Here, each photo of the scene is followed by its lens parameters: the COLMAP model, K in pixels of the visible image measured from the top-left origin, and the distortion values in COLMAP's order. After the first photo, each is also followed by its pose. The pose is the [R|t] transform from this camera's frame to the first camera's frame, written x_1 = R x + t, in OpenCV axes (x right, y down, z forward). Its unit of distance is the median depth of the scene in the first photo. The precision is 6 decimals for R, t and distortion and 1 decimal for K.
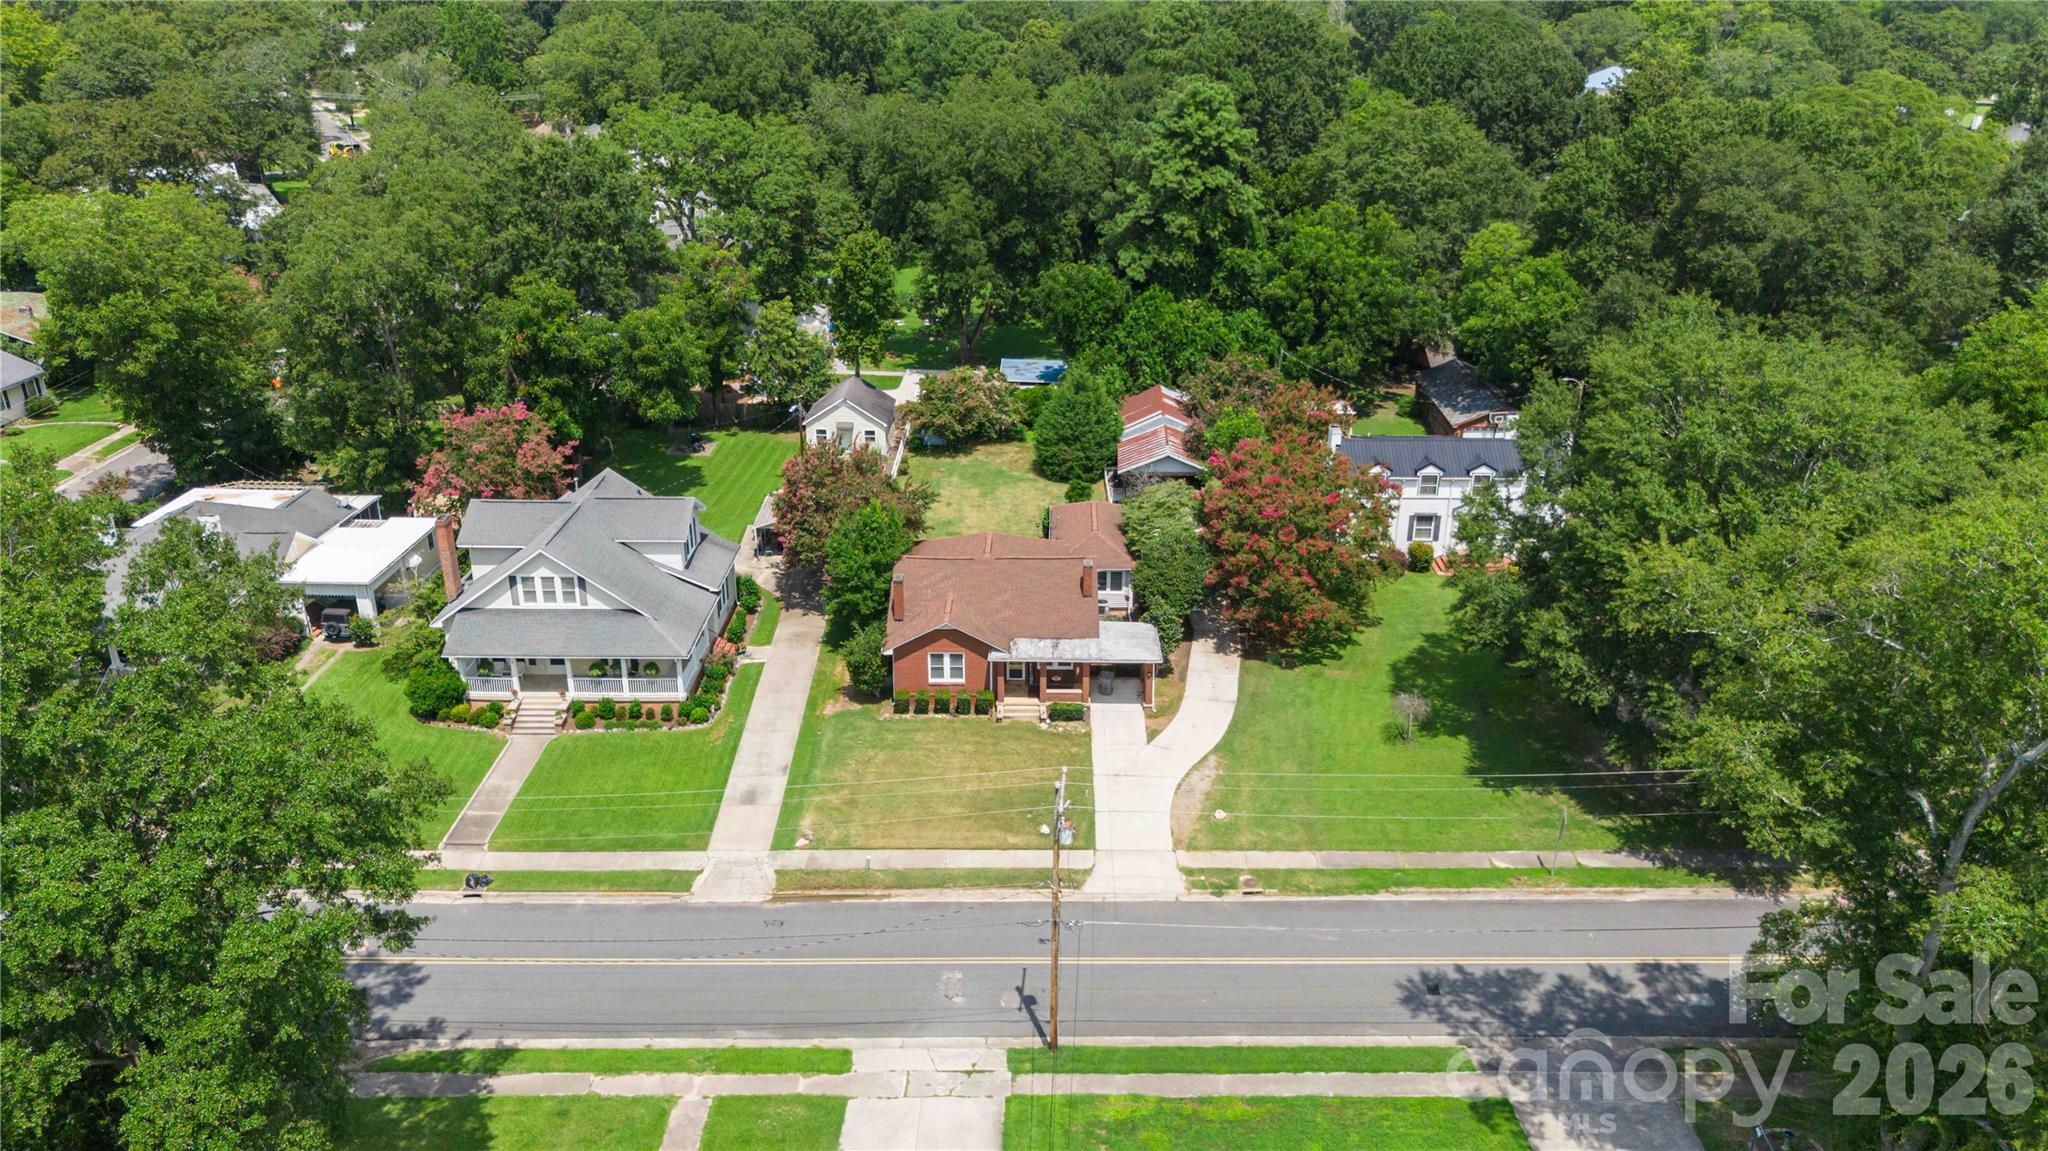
lens RADIAL K [[1512.9, 0, 1028.8], [0, 1512.9, 583.5], [0, 0, 1]] dist [0.071879, -0.086290]
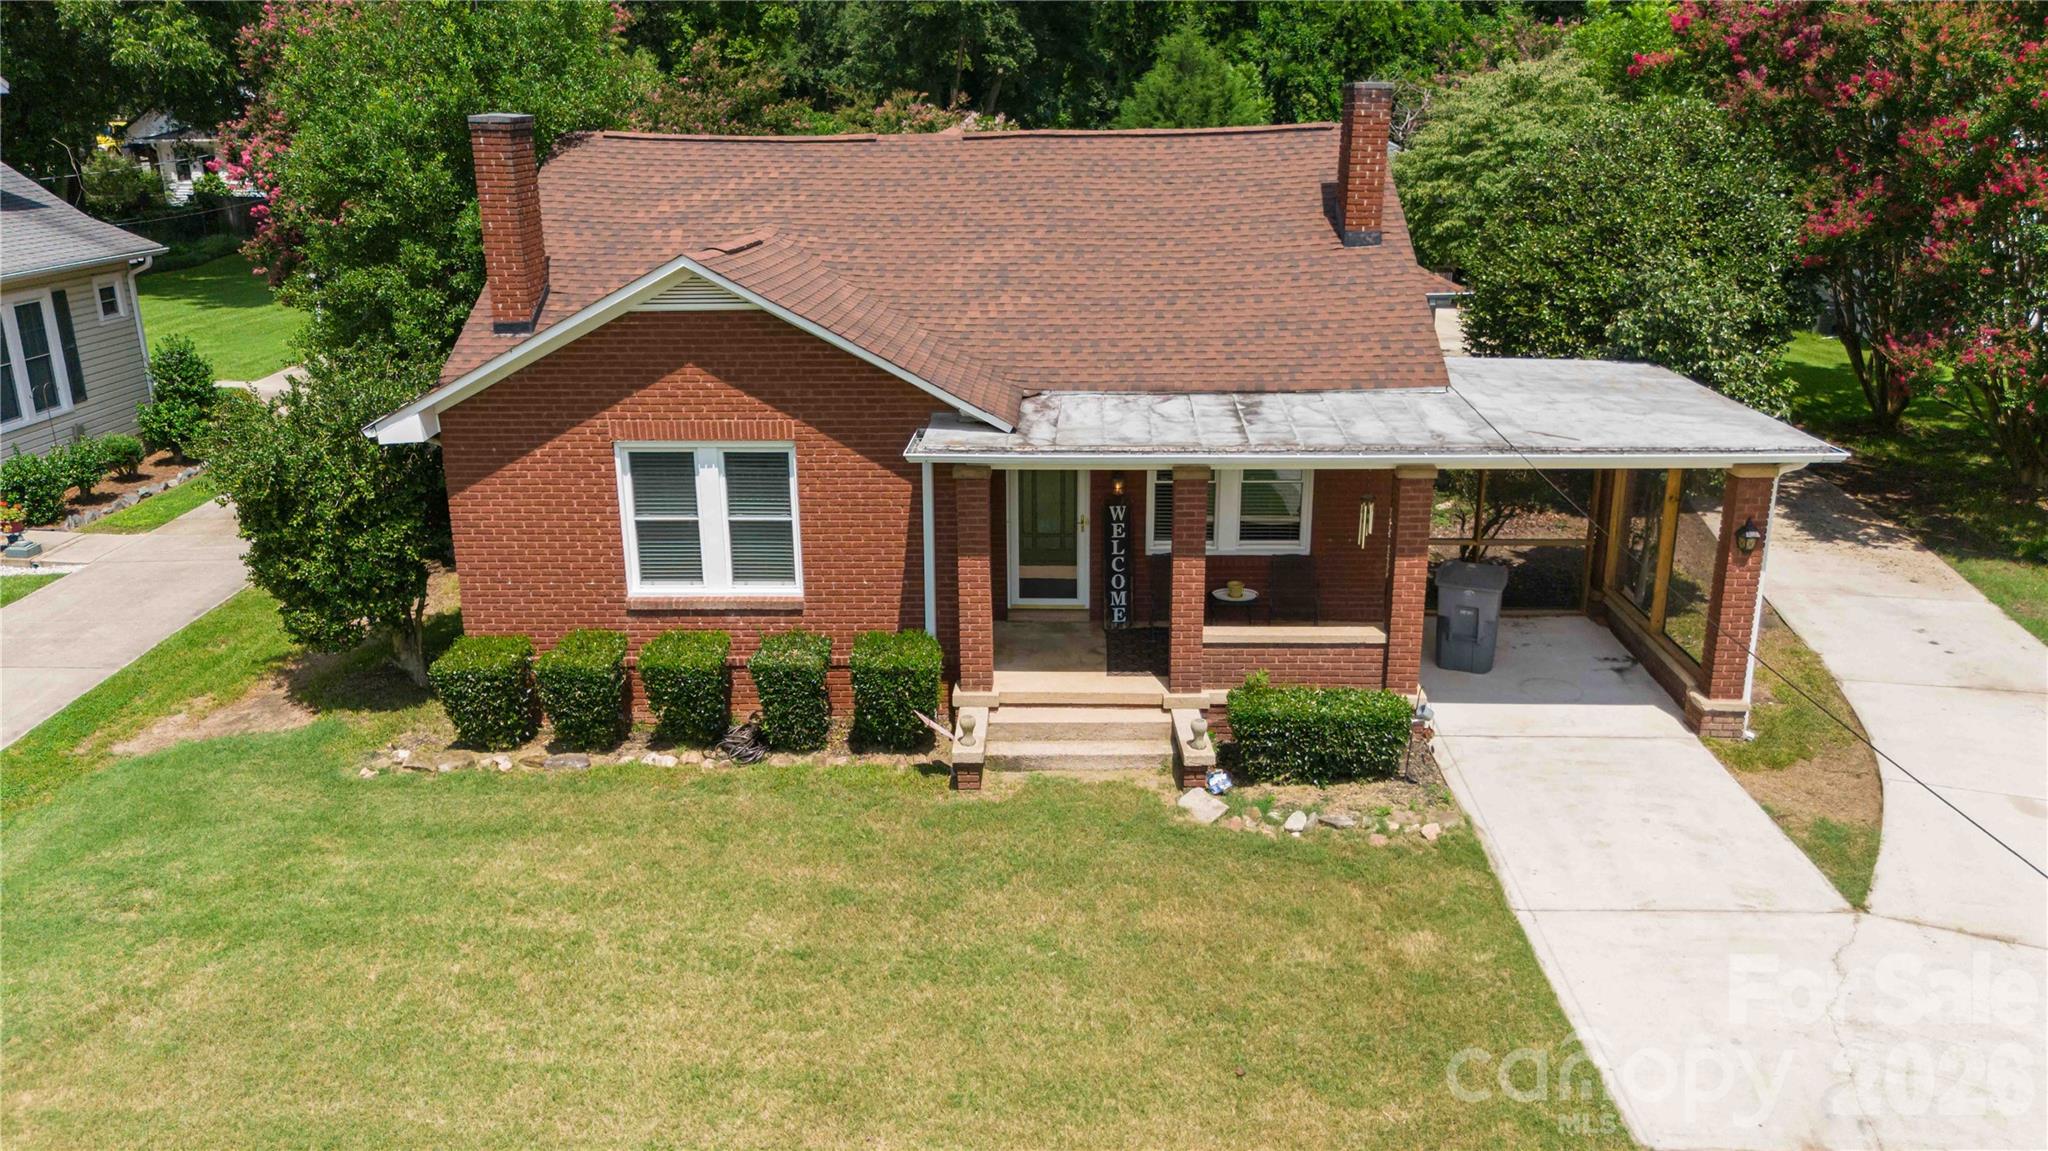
lens RADIAL K [[1512.9, 0, 1028.8], [0, 1512.9, 583.5], [0, 0, 1]] dist [0.071879, -0.086290]
pose [[0.999912, -0.000902, -0.013209, -0.008211], [-0.000229, 0.996353, -0.085328, 0.075212], [0.013238, 0.085324, 0.996265, 0.735690]]
